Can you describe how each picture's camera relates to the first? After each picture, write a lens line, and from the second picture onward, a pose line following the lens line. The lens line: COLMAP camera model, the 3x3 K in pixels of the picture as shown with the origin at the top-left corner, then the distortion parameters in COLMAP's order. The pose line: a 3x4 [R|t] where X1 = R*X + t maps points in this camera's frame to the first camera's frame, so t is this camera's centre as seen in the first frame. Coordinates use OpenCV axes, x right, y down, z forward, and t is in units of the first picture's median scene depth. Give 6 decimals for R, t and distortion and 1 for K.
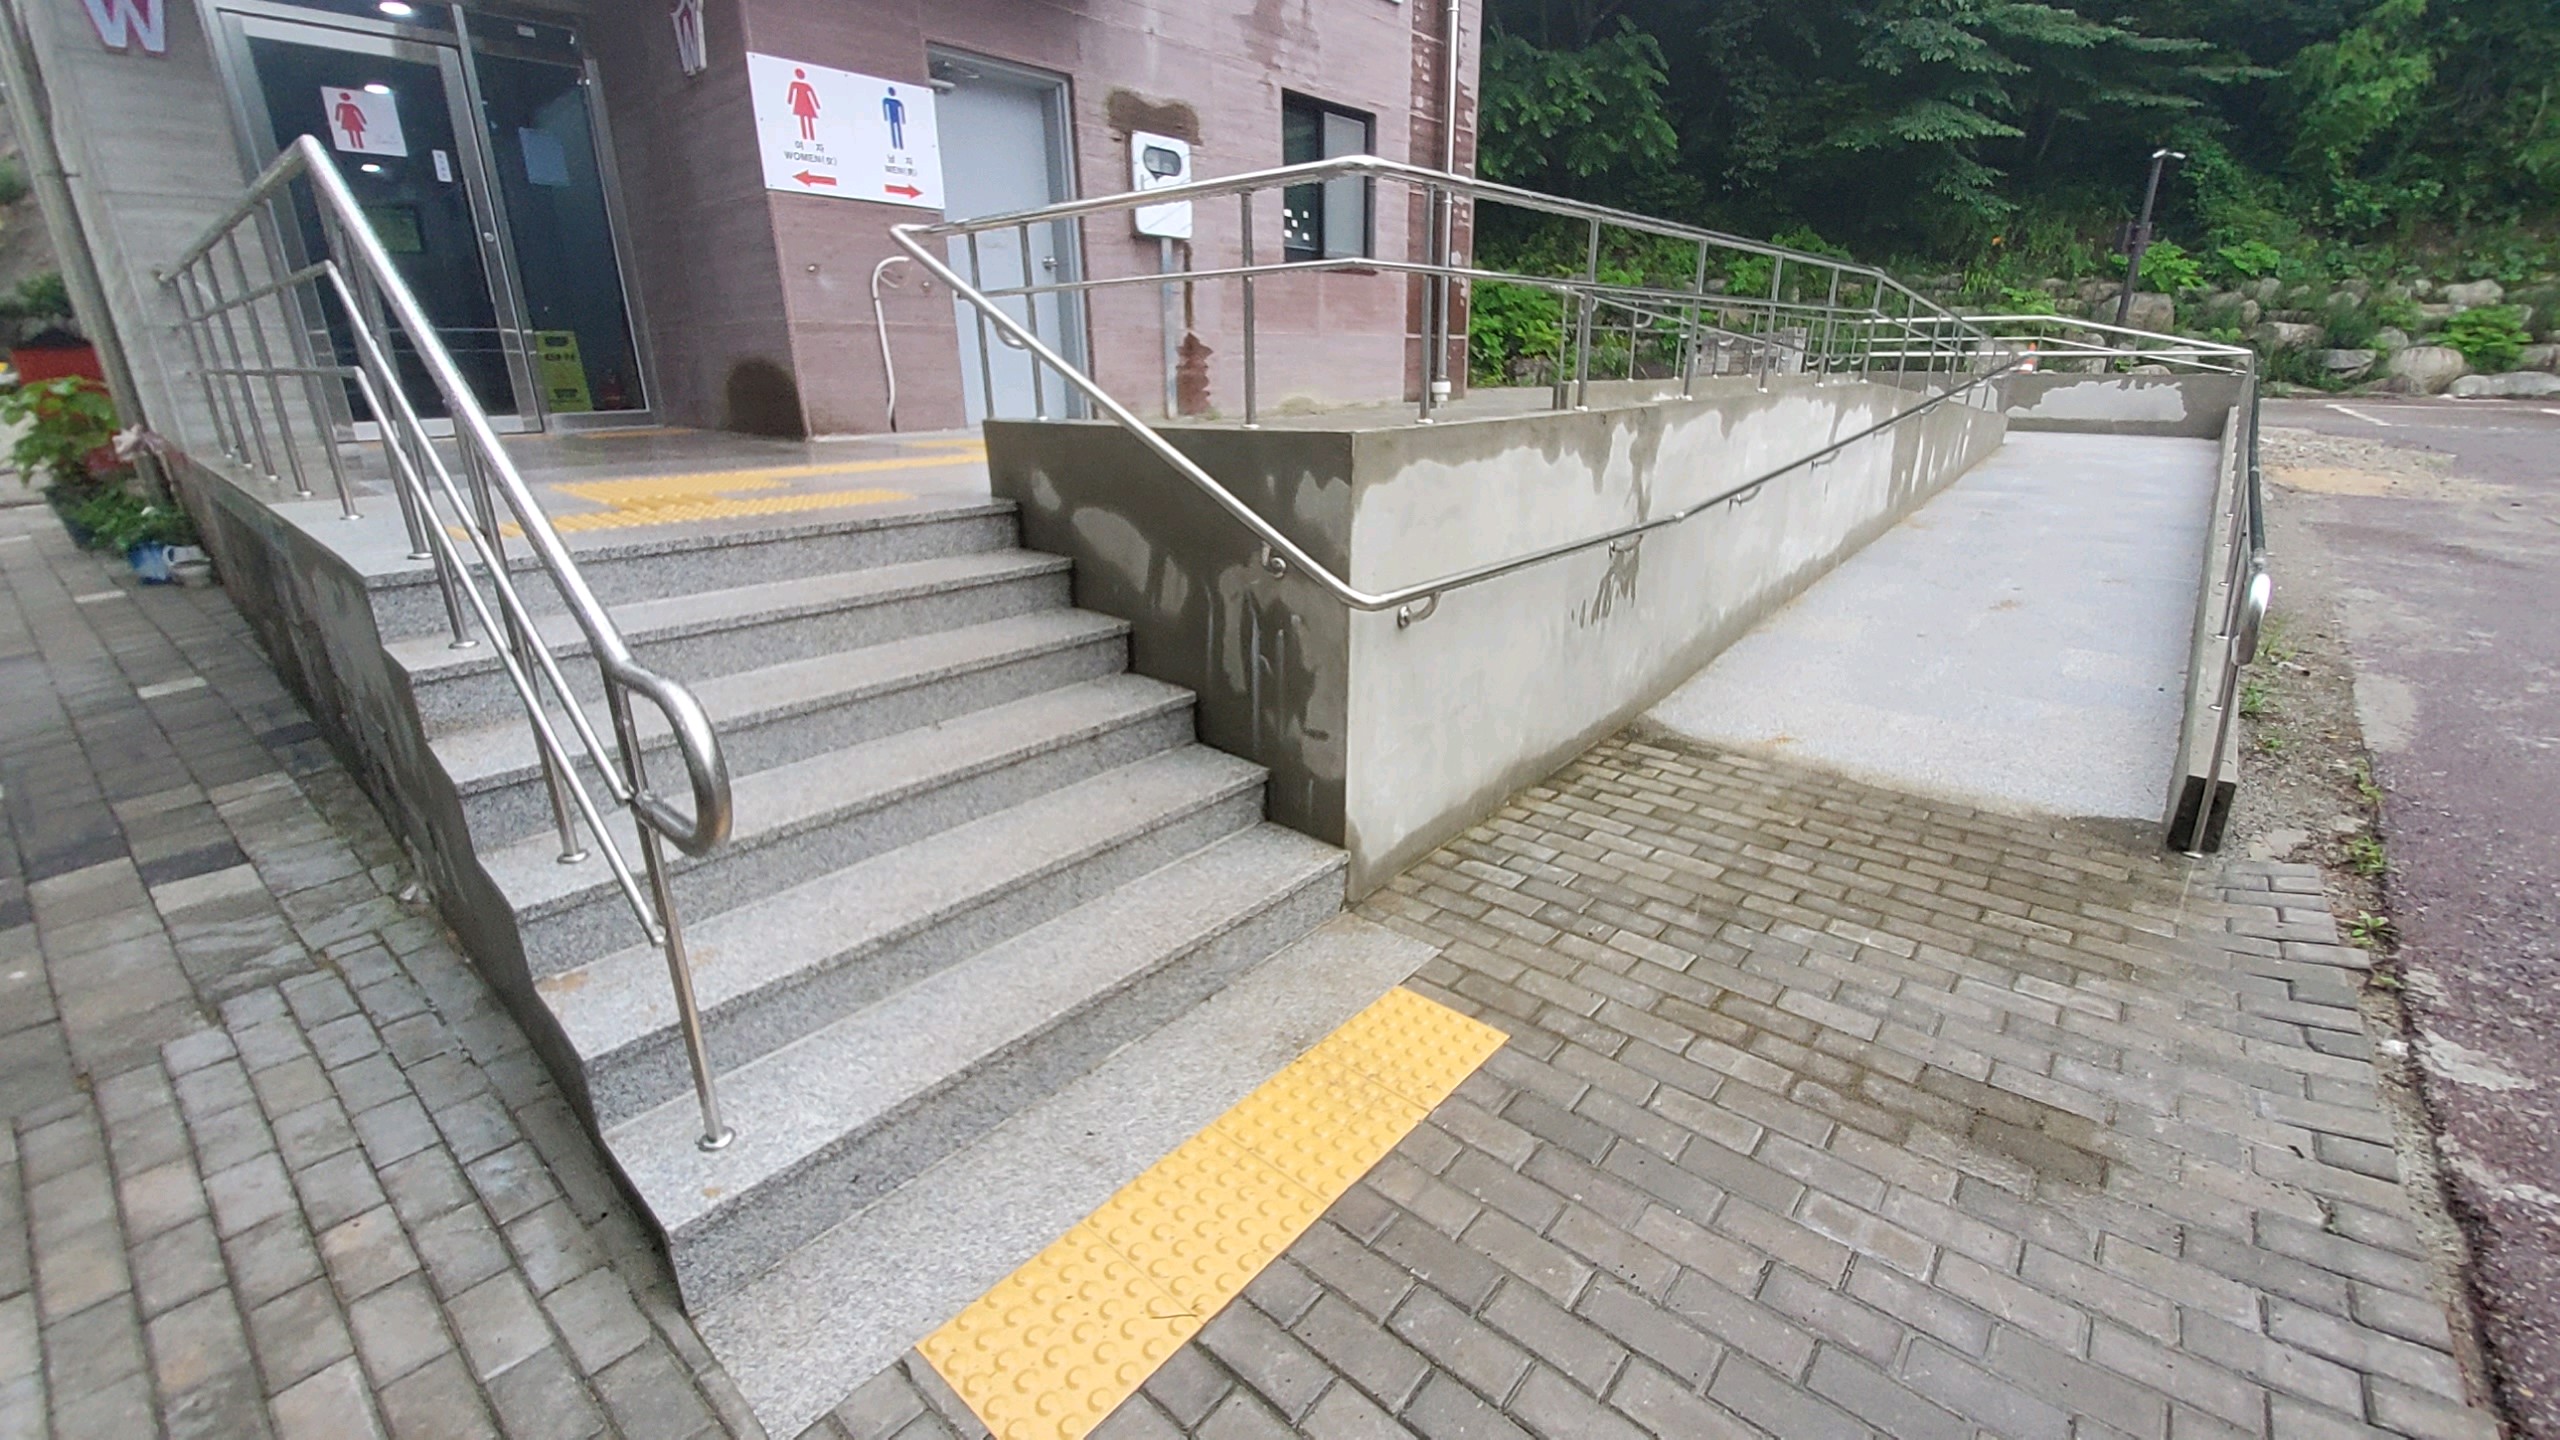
lens RADIAL K [[1028.3, 0, 1306.8], [0, 1028.3, 712.2], [0, 0, 1]] dist [-0.000212, -0.004621]
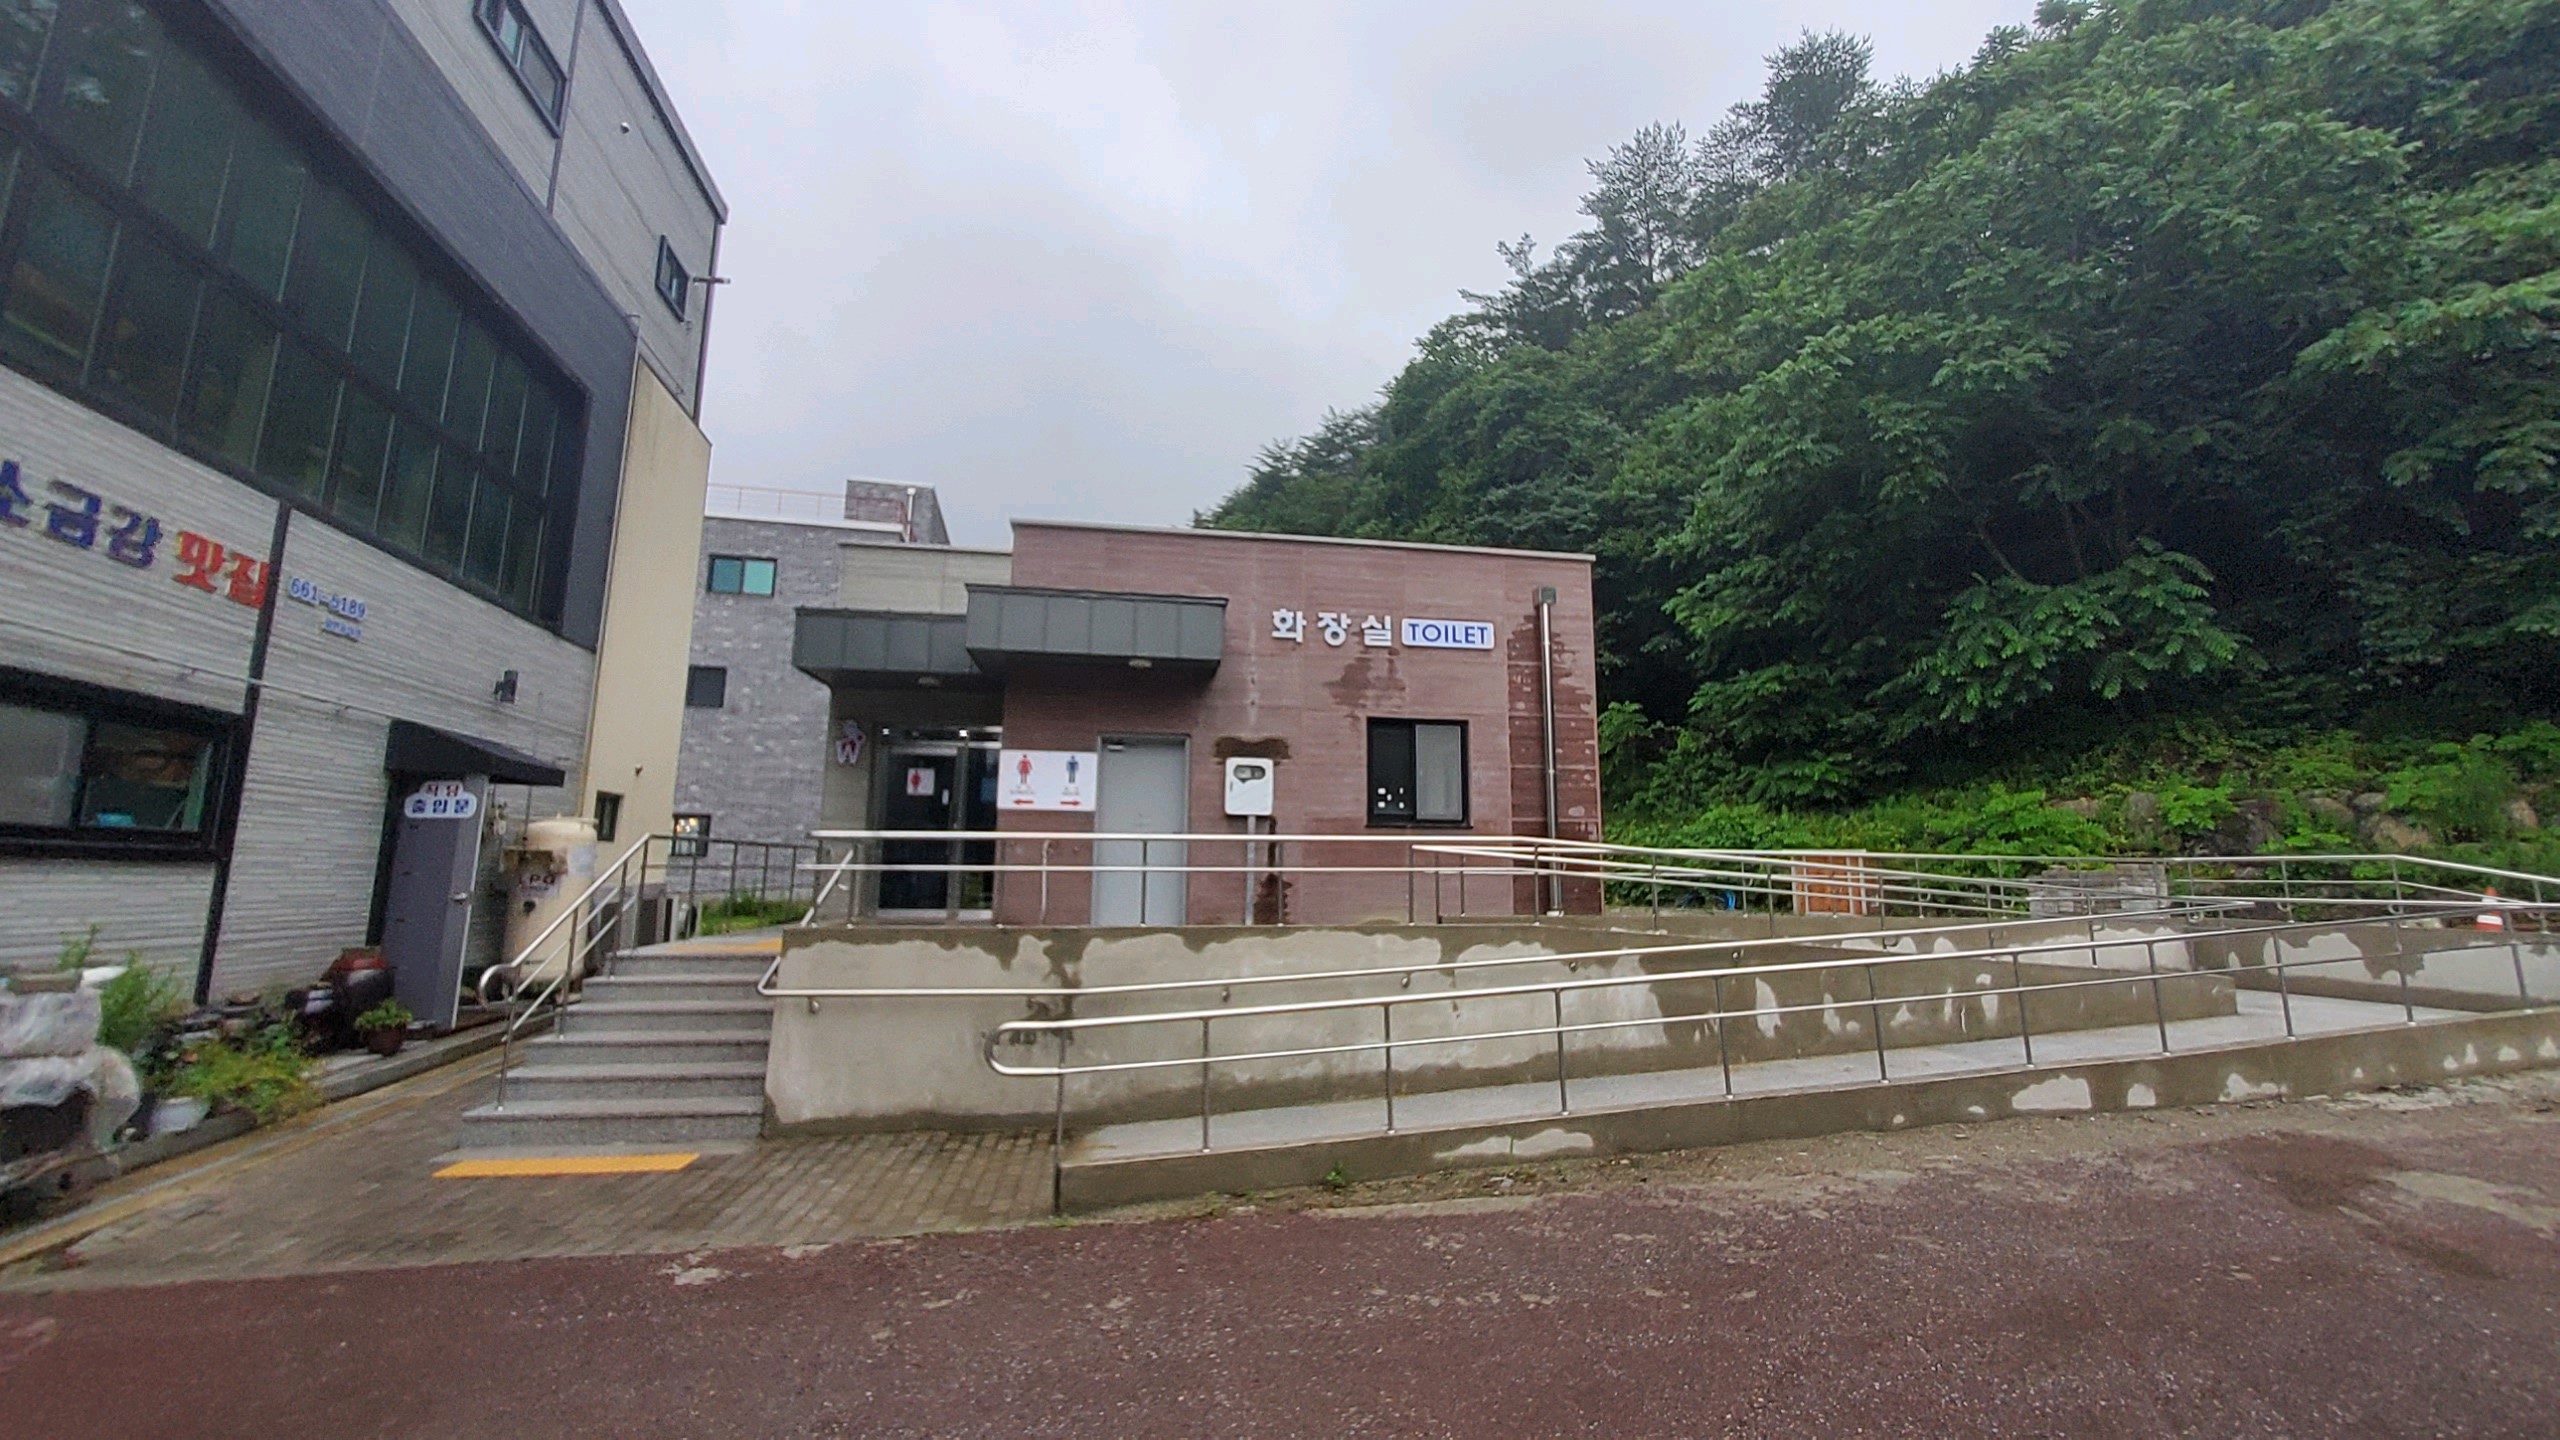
lens RADIAL K [[1028.3, 0, 1306.8], [0, 1028.3, 712.2], [0, 0, 1]] dist [-0.000212, -0.004621]
pose [[0.769502, -0.086862, -0.632709, 0.942874], [-0.218200, 0.895331, -0.388292, -0.011647], [0.600212, 0.436849, 0.670006, -0.070605]]
